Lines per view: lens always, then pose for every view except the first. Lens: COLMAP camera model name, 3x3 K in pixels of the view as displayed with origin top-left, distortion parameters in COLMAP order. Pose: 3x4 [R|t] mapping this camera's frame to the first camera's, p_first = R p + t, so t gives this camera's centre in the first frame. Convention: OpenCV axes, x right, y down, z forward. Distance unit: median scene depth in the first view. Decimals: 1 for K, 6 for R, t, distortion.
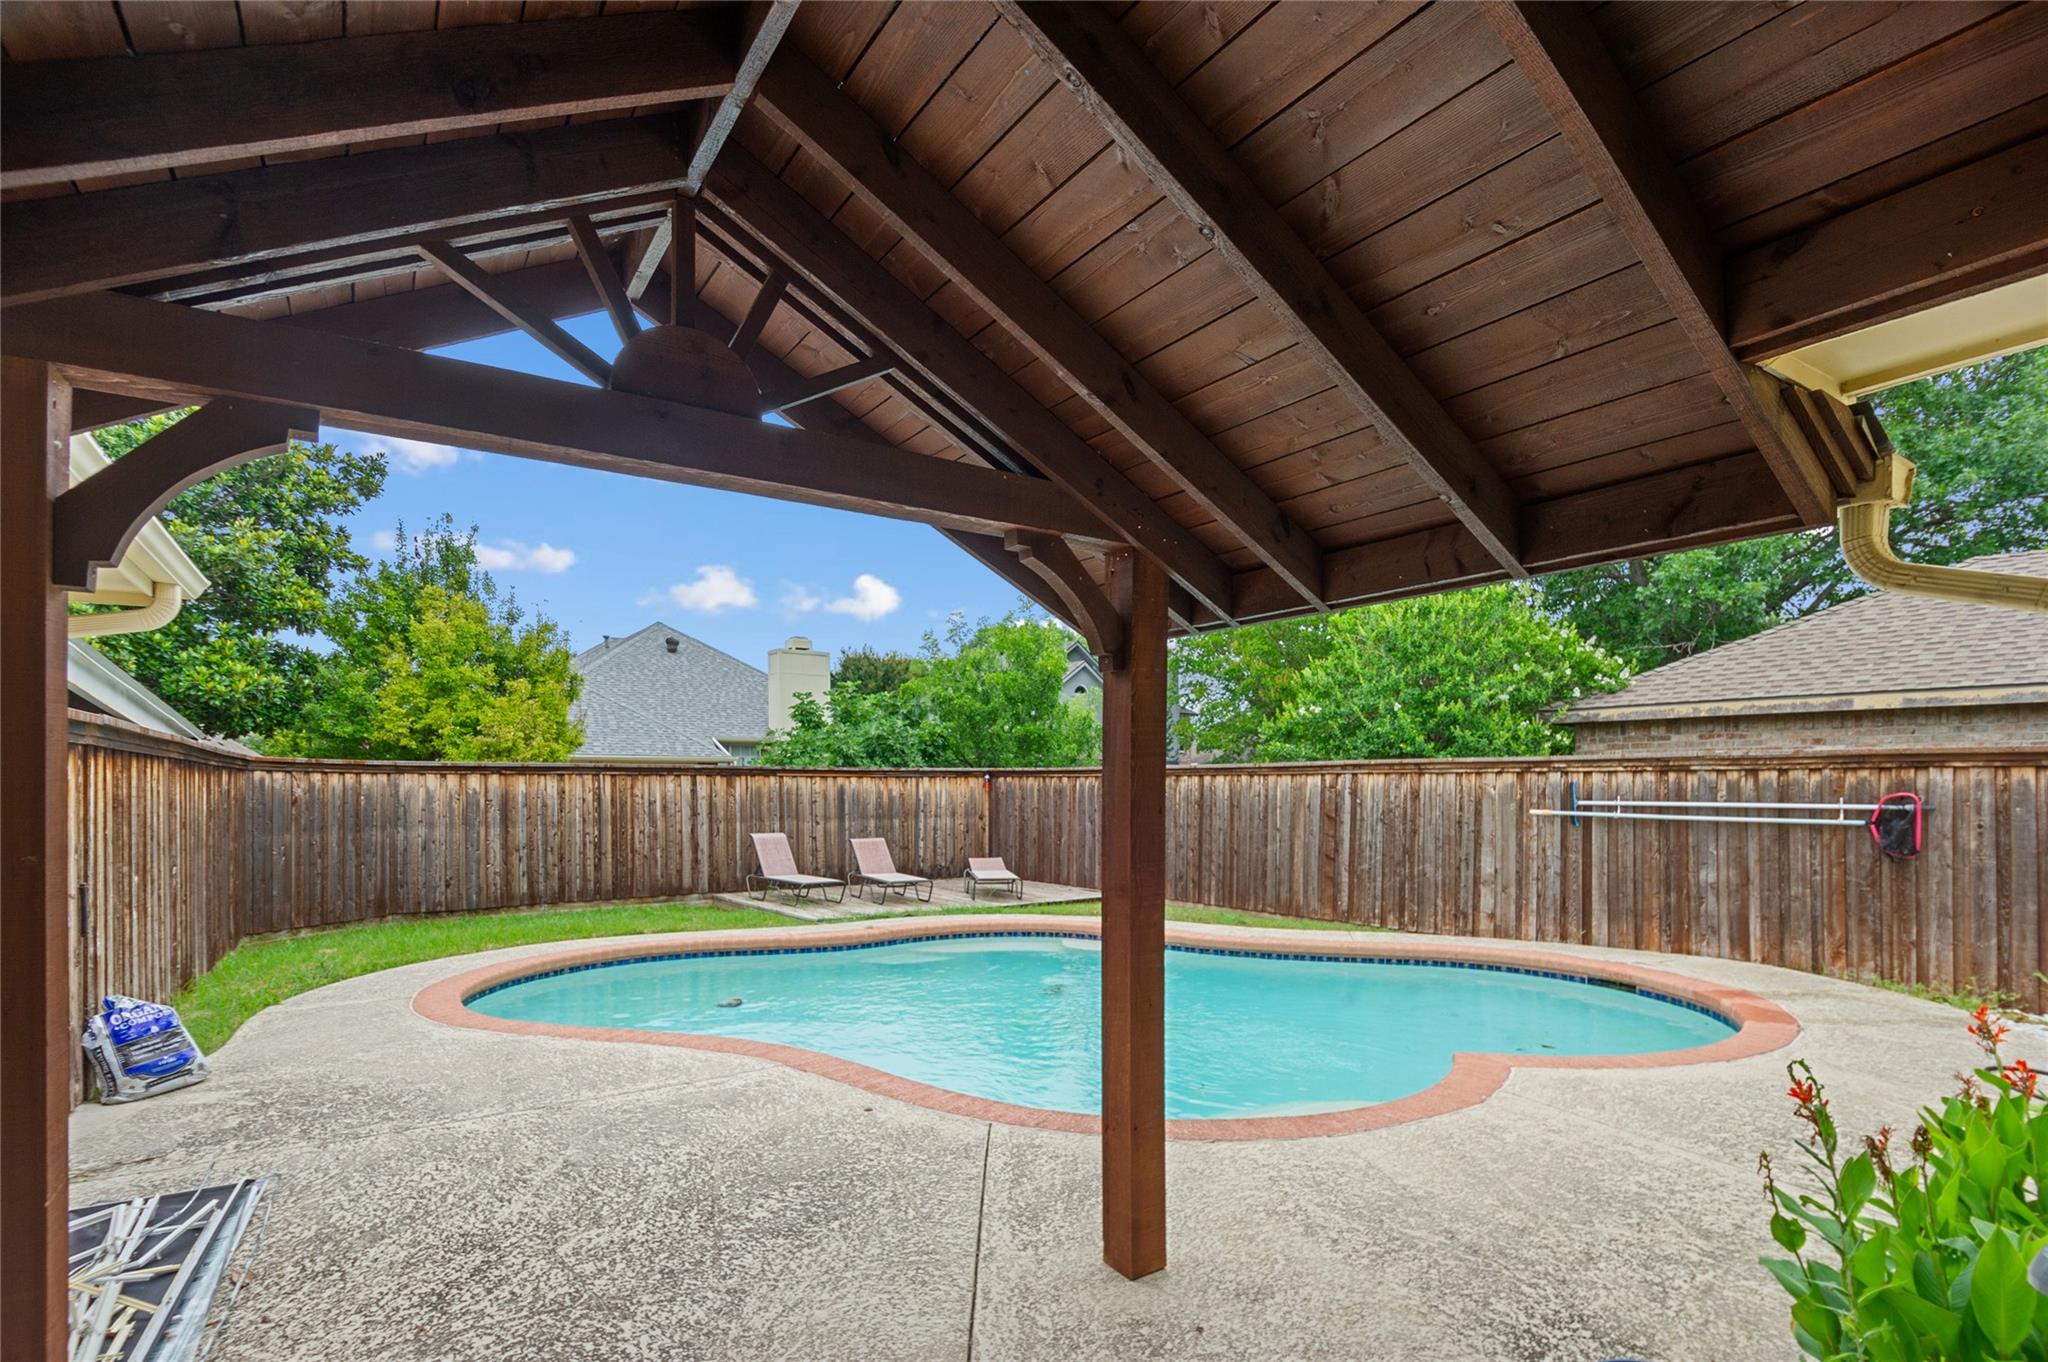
lens RADIAL K [[1007.0, 0, 1038.4], [0, 1007.0, 777.6], [0, 0, 1]] dist [0.009863, -0.006275]
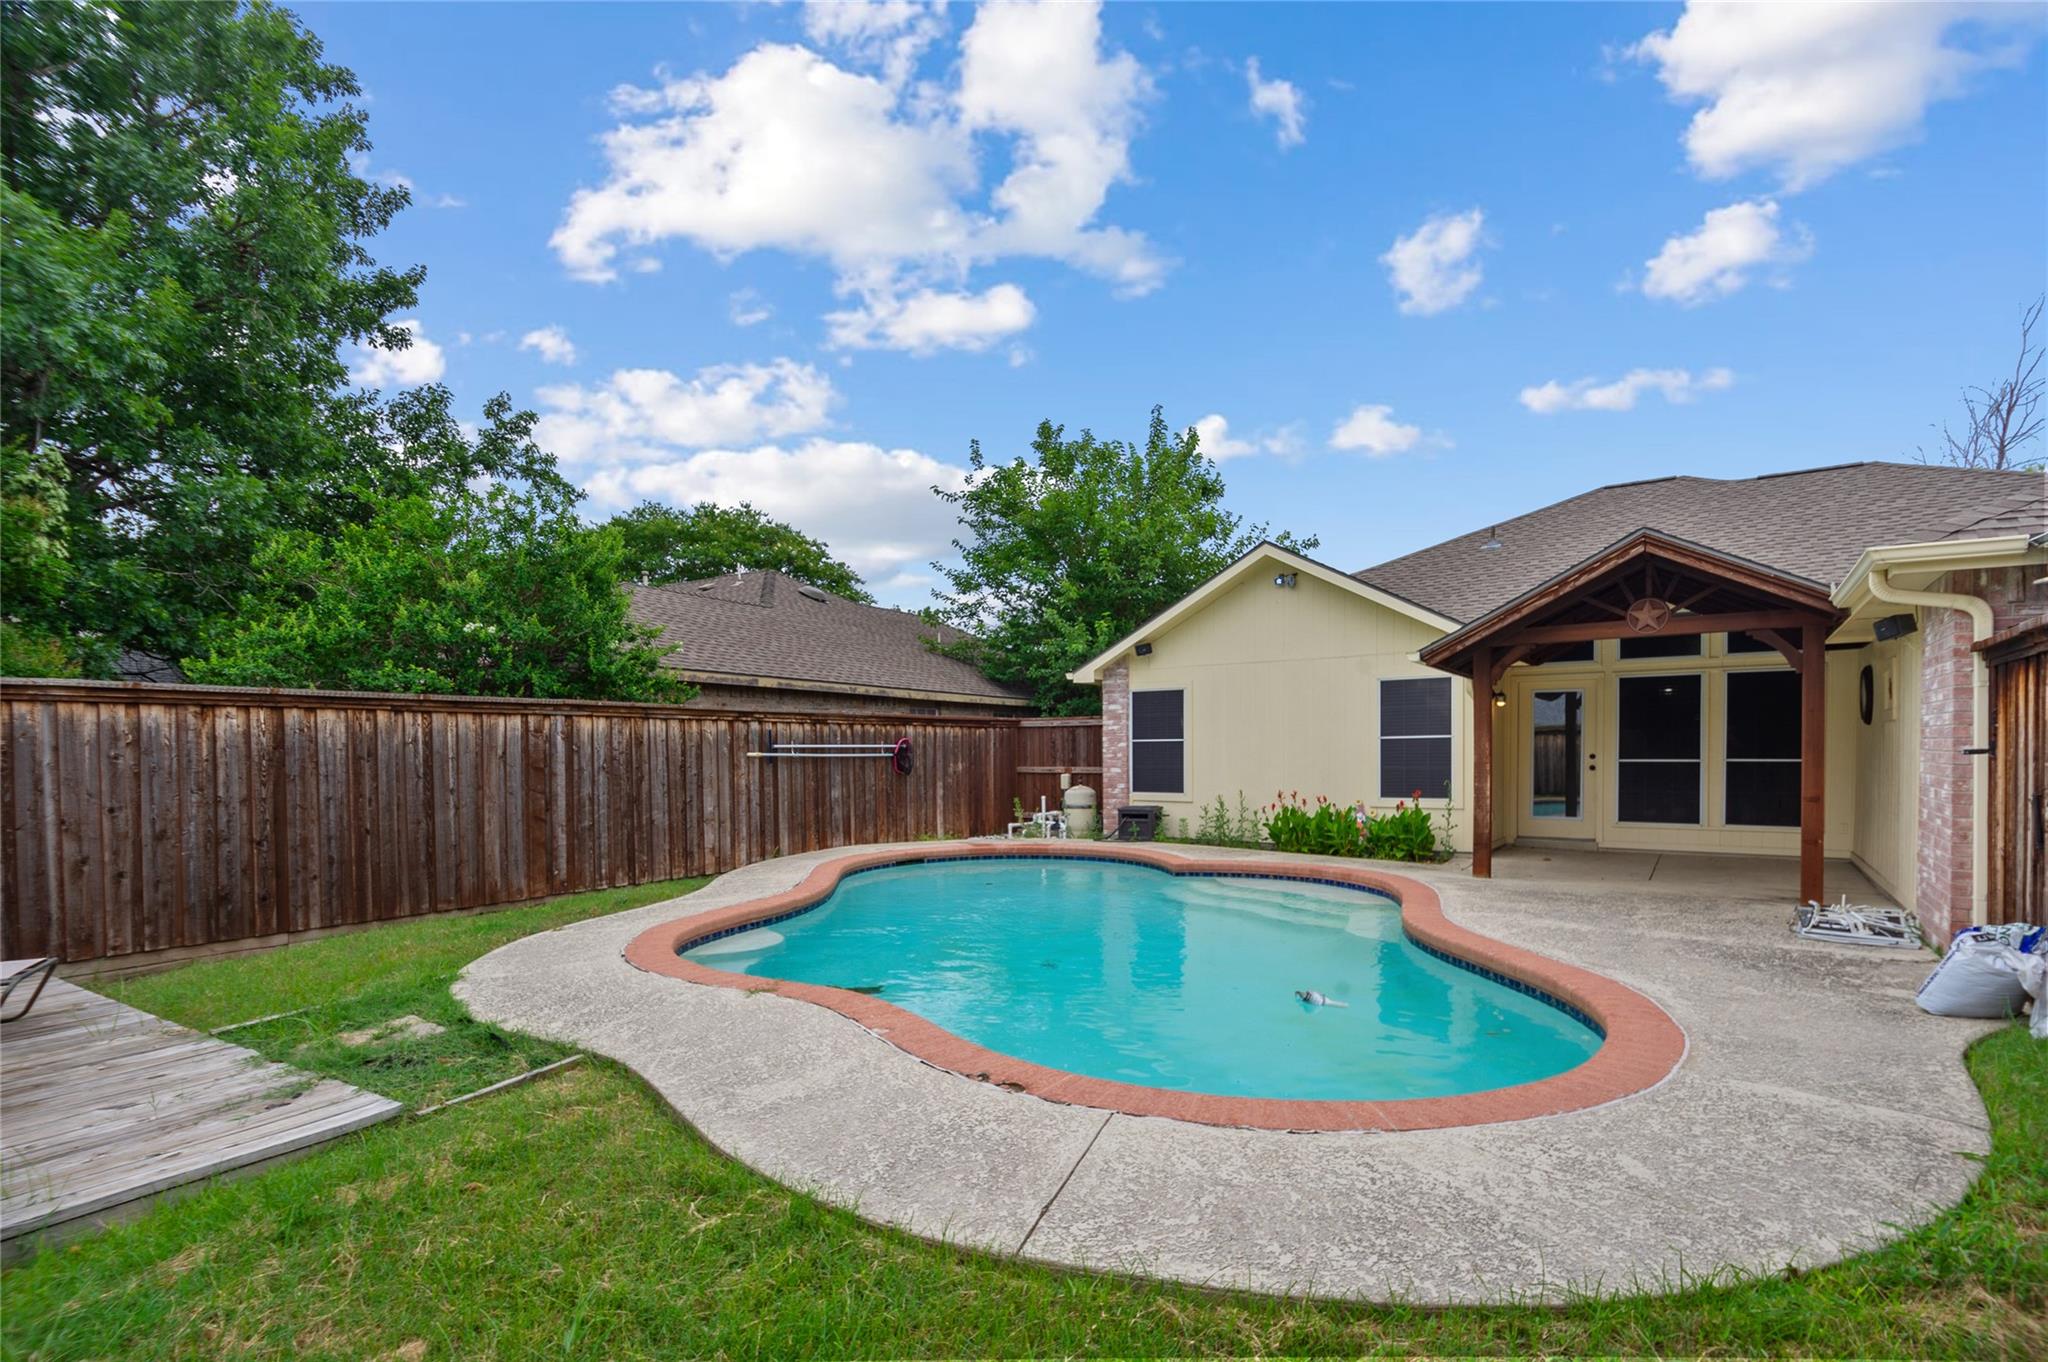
lens RADIAL K [[1007.0, 0, 1056.5], [0, 1007.0, 771.6], [0, 0, 1]] dist [0.009863, -0.006275]
pose [[-0.391581, -0.014336, 0.920032, -0.691525], [0.003512, 0.999848, 0.017074, 0.033368], [-0.920137, 0.009917, -0.391471, 1.061642]]
